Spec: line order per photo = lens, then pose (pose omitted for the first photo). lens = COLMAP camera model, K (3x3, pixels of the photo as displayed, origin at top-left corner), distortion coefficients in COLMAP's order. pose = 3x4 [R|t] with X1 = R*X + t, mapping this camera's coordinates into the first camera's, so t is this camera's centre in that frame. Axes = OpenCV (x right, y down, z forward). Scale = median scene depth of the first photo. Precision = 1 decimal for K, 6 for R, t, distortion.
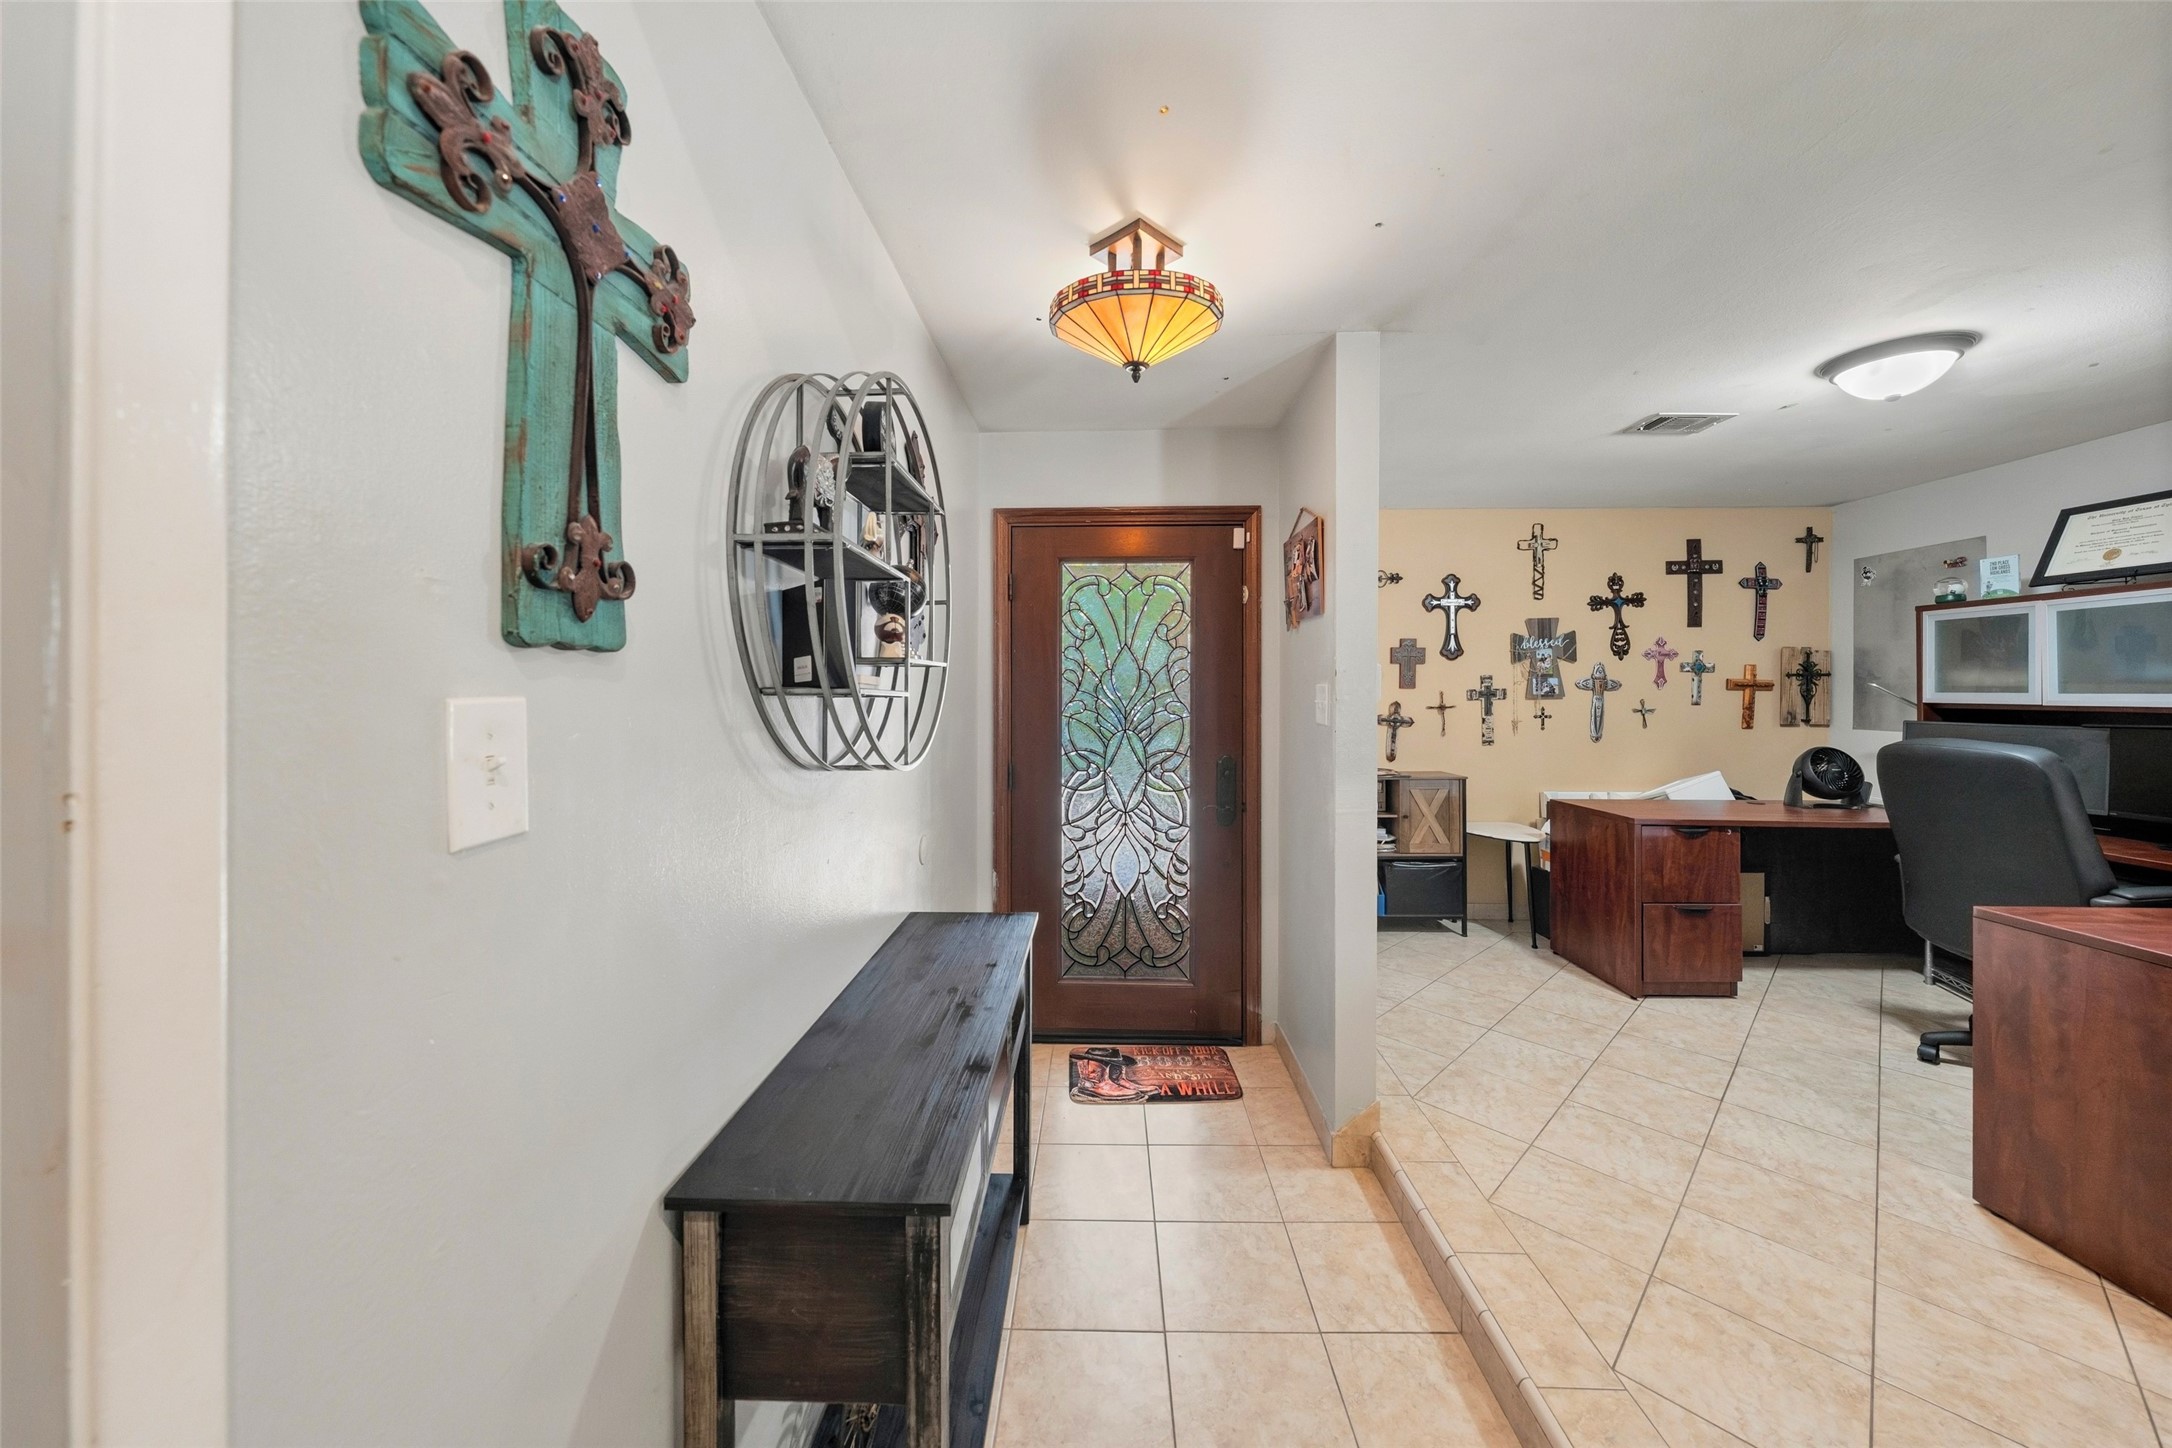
lens RADIAL K [[752.7, 0, 1089.0], [0, 752.7, 689.6], [0, 0, 1]] dist [-0.001986, 0.000252]
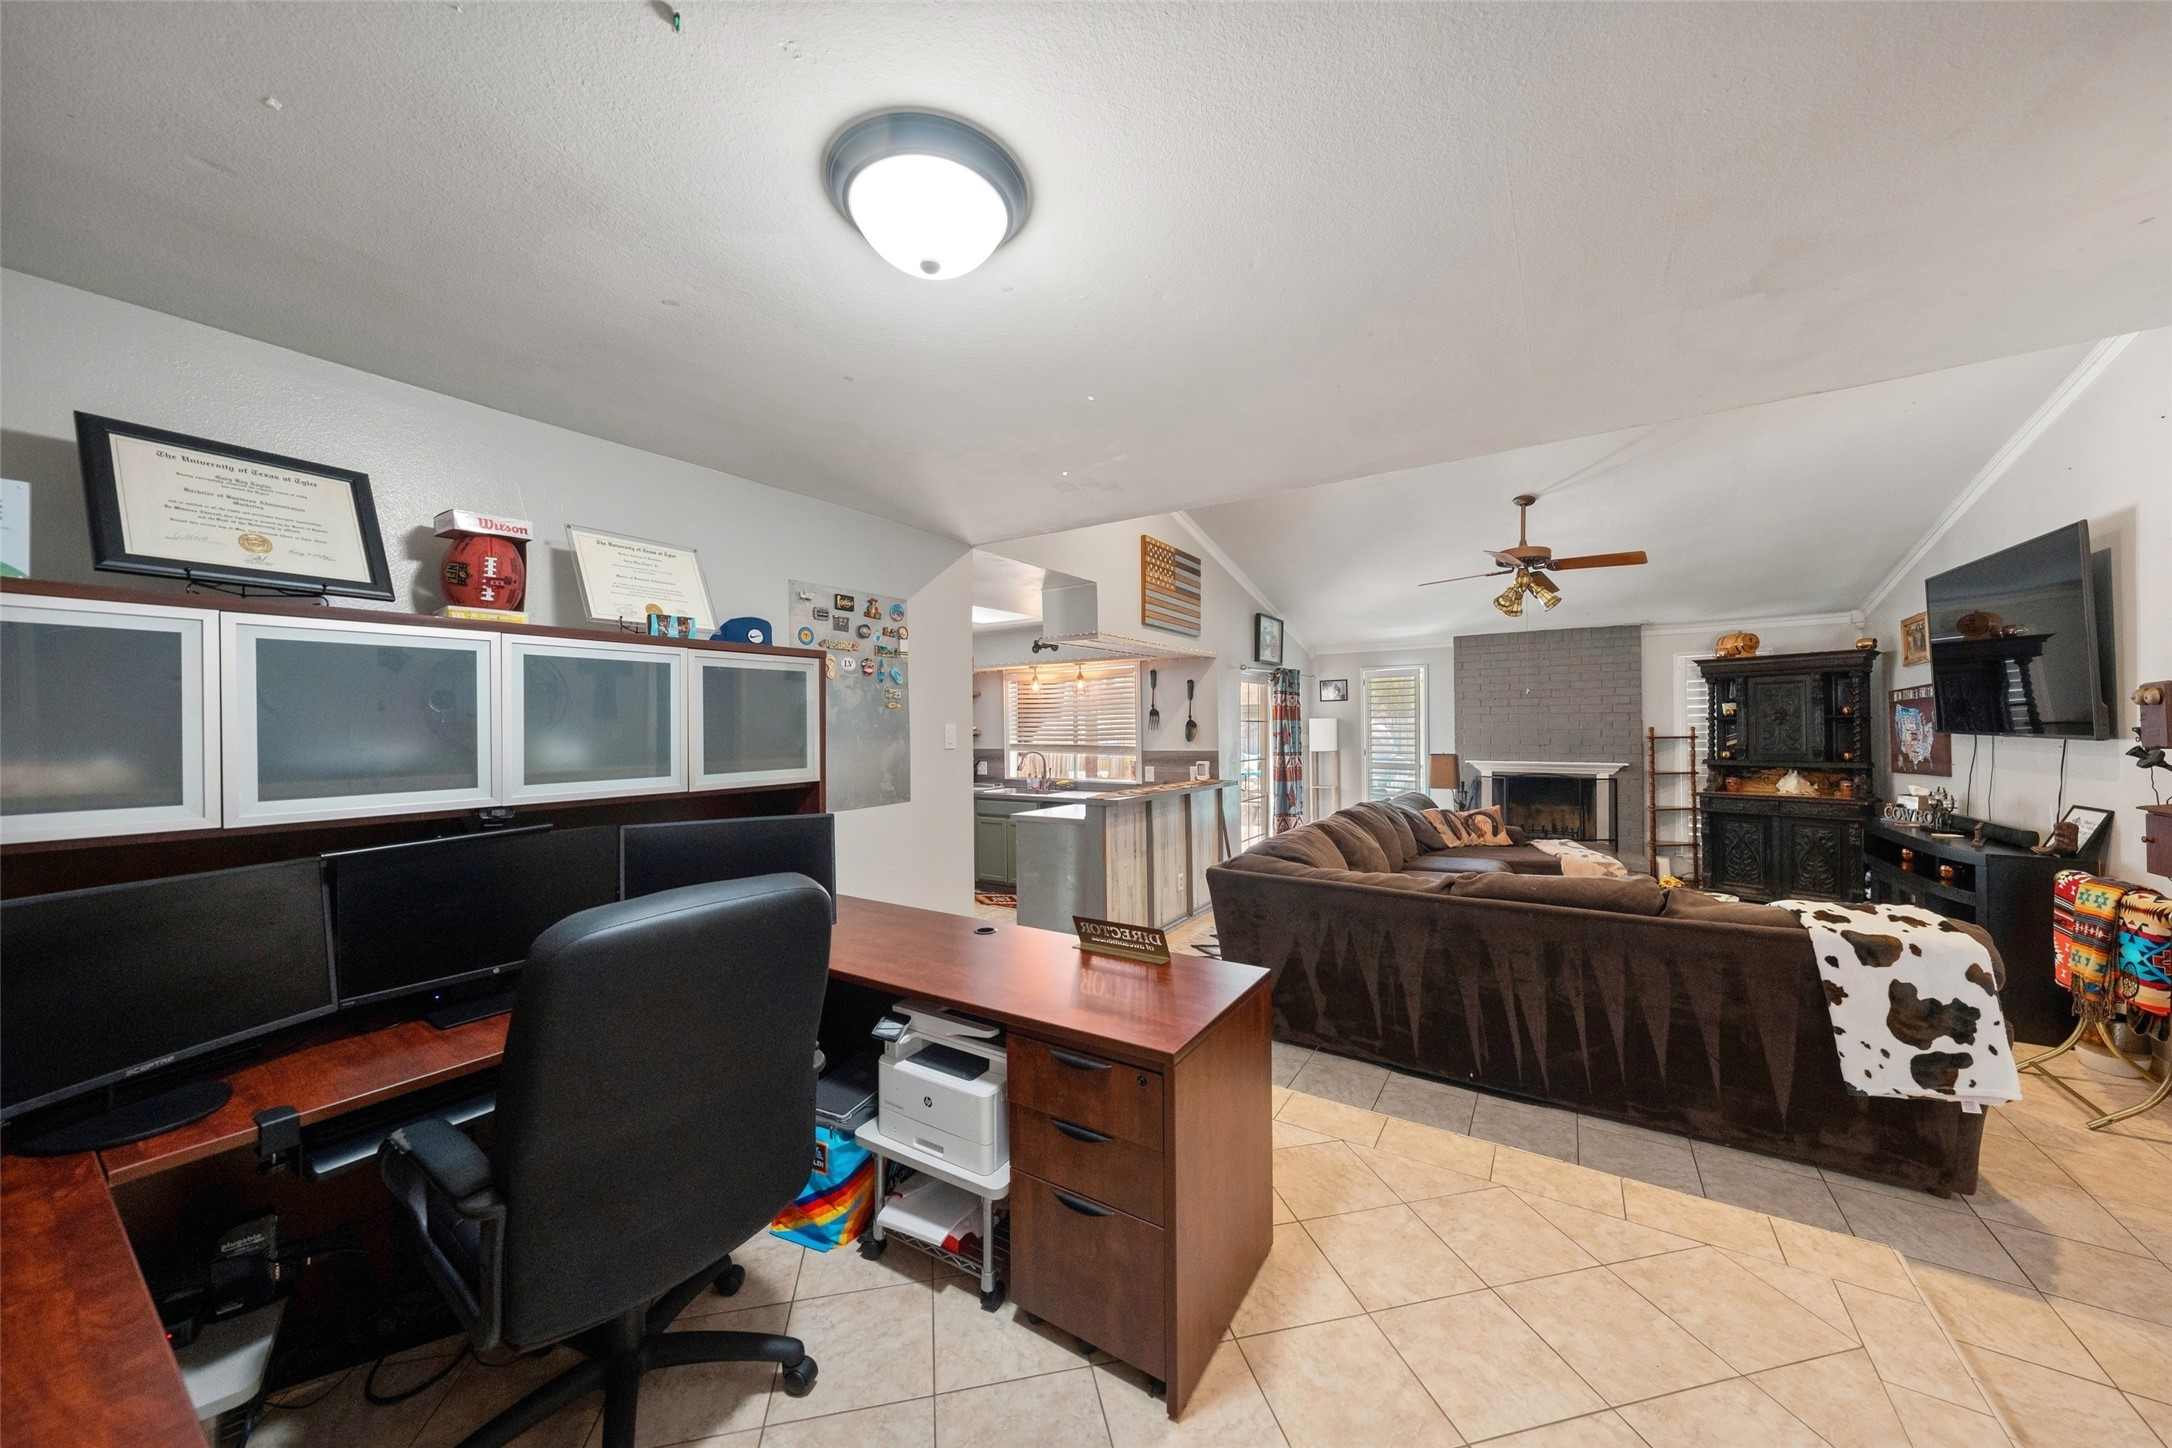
lens RADIAL K [[745.6, 0, 1082.5], [0, 745.6, 726.1], [0, 0, 1]] dist [-0.004240, 0.000137]
pose [[-0.853543, 0.008752, 0.520950, 0.379044], [0.010275, 0.999947, 0.000035, -0.027038], [-0.520922, 0.005382, -0.853587, 0.773479]]
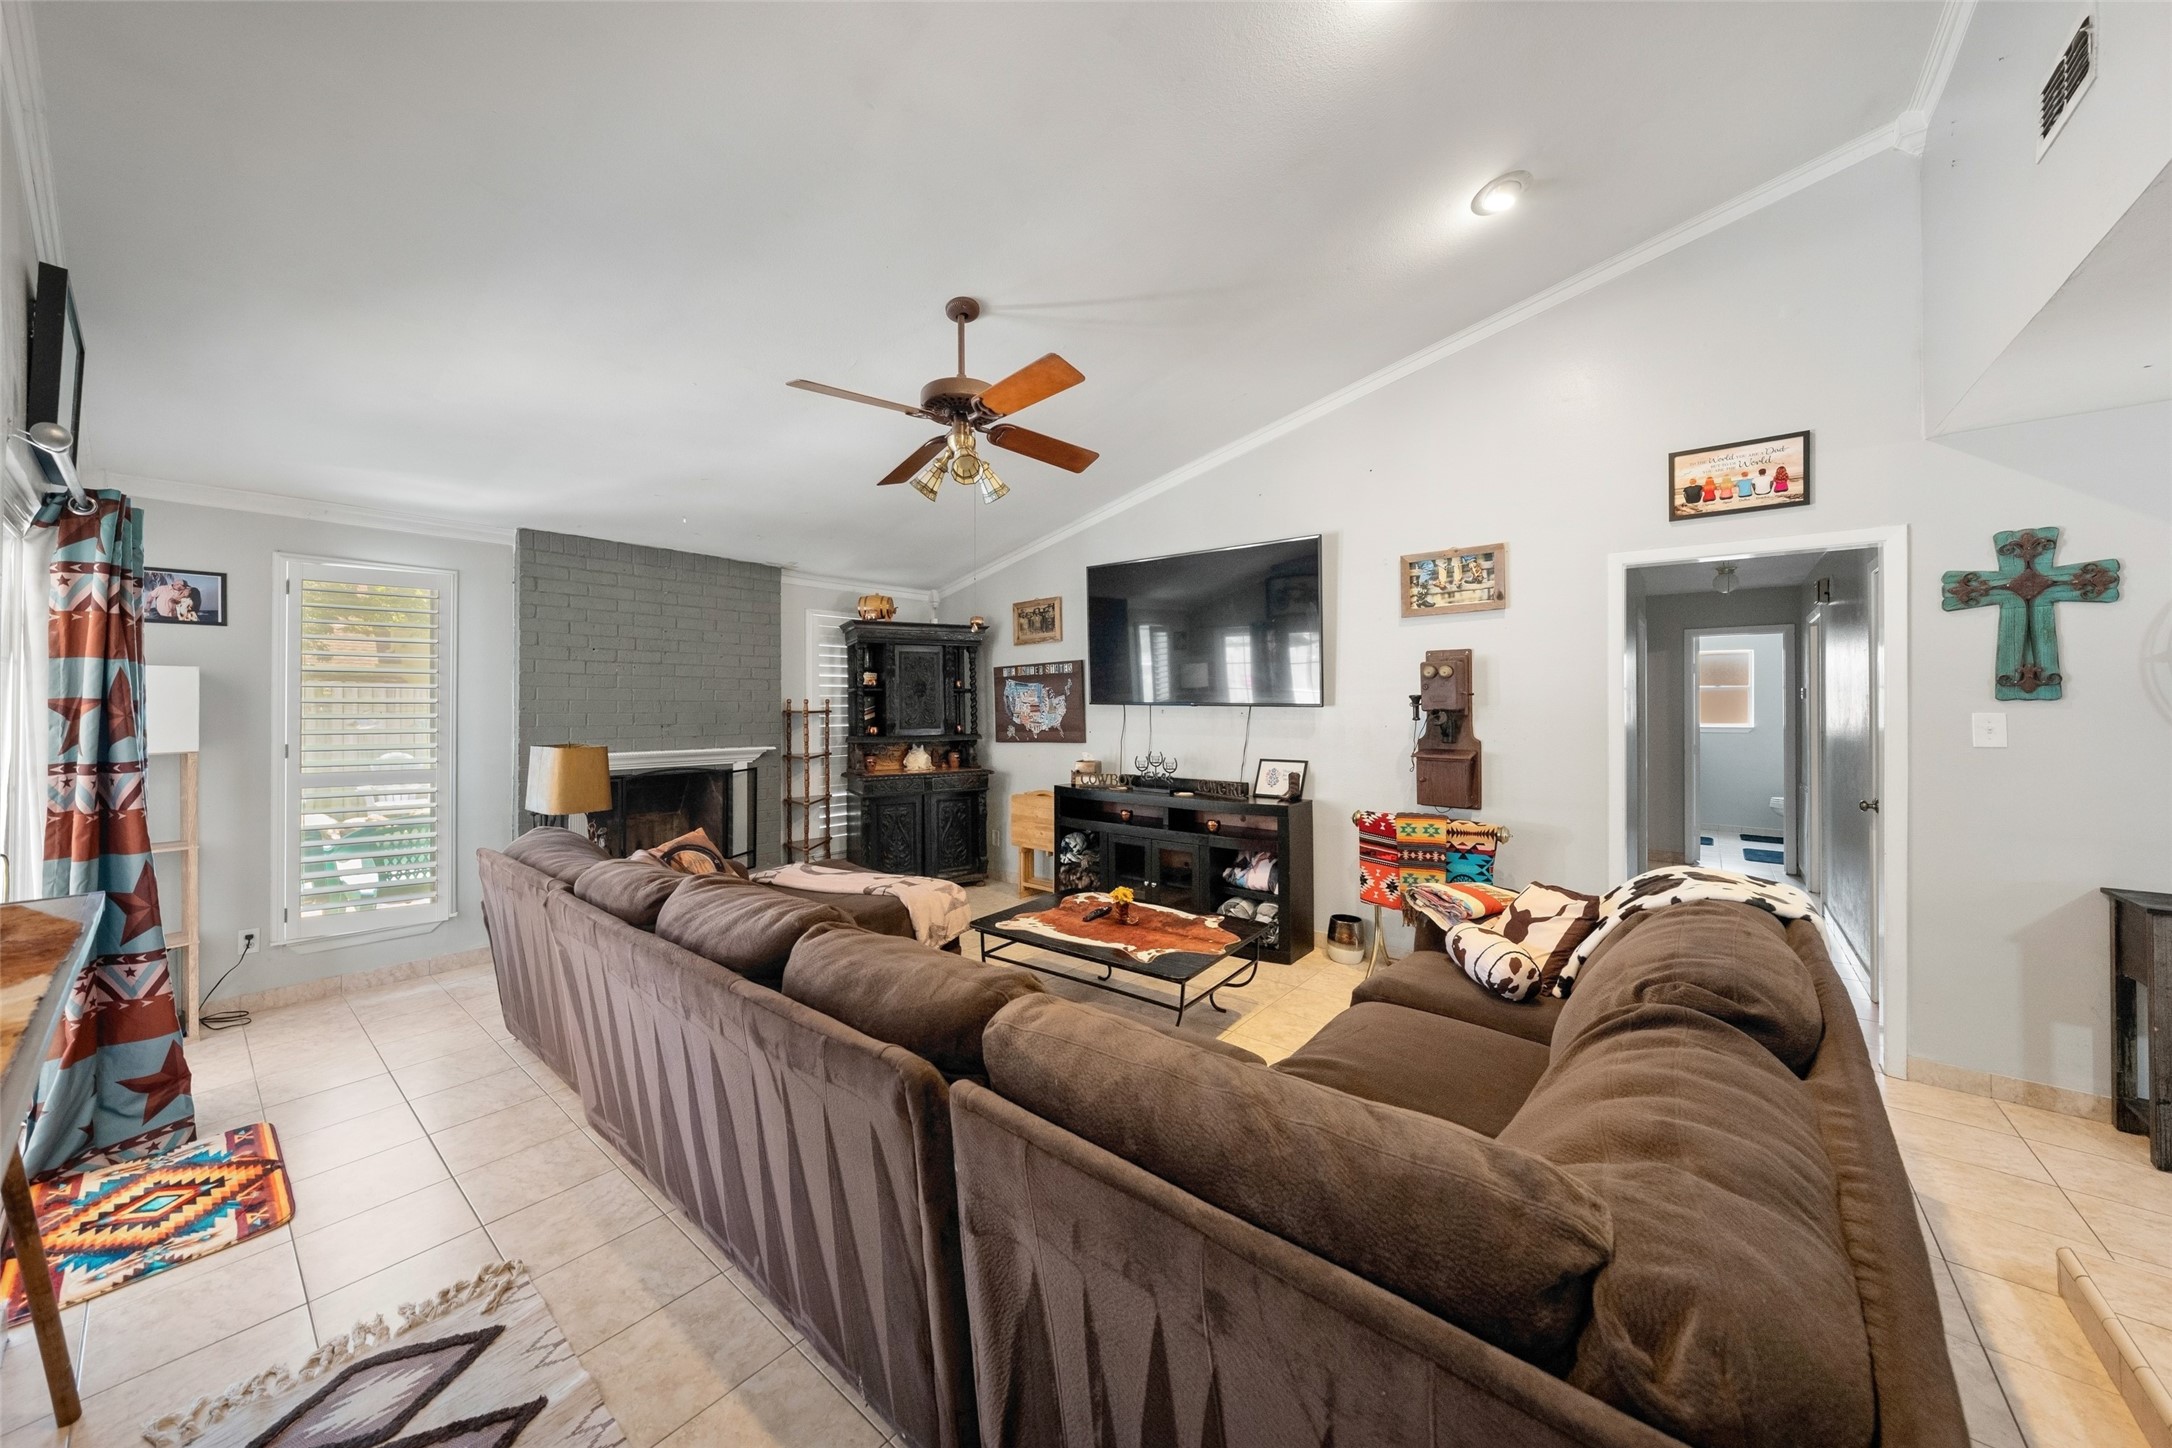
lens RADIAL K [[754.7, 0, 1074.9], [0, 754.7, 696.6], [0, 0, 1]] dist [-0.002275, -0.000058]
pose [[-0.617396, -0.007672, -0.786615, 0.882679], [-0.001521, 0.999962, -0.008559, -0.005799], [0.786651, -0.004088, -0.617384, -0.068346]]
